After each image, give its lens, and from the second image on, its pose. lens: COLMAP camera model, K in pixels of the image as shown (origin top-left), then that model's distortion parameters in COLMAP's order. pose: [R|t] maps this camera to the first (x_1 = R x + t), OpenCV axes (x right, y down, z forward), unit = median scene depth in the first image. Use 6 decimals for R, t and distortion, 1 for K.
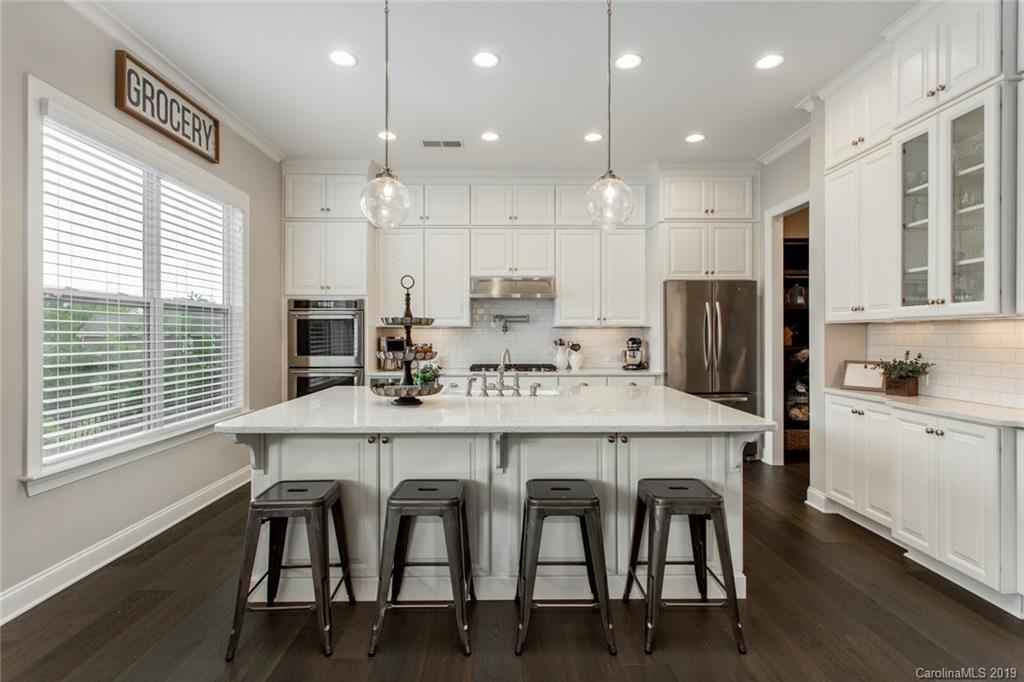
lens RADIAL K [[497.1, 0, 512.9], [0, 497.1, 336.6], [0, 0, 1]] dist [0.006677, 0.001137]
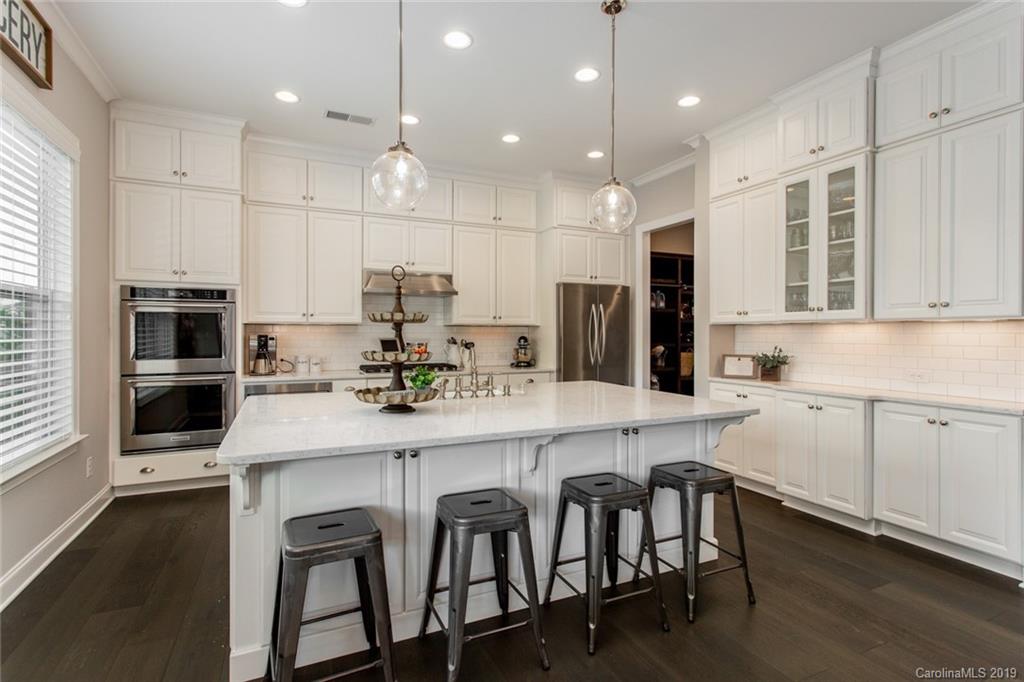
lens RADIAL K [[497.1, 0, 515.1], [0, 497.1, 335.6], [0, 0, 1]] dist [0.006677, 0.001137]
pose [[0.911582, 0.000060, 0.411119, -0.314175], [-0.000743, 0.999999, 0.001501, -0.000471], [-0.411119, -0.001674, 0.911580, 0.090838]]
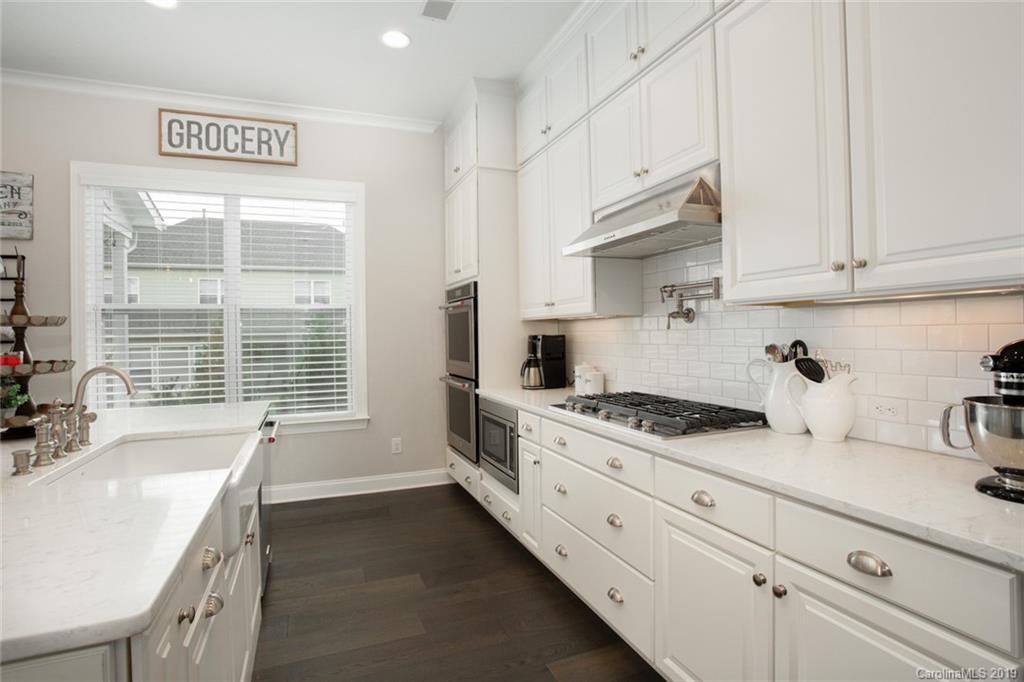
lens RADIAL K [[527.0, 0, 503.9], [0, 527.0, 338.2], [0, 0, 1]] dist [-0.004987, -0.000499]
pose [[0.308382, 0.008984, -0.951220, 0.617231], [0.012026, 0.999839, 0.013342, -0.005472], [0.951187, -0.015554, 0.308224, 1.180951]]
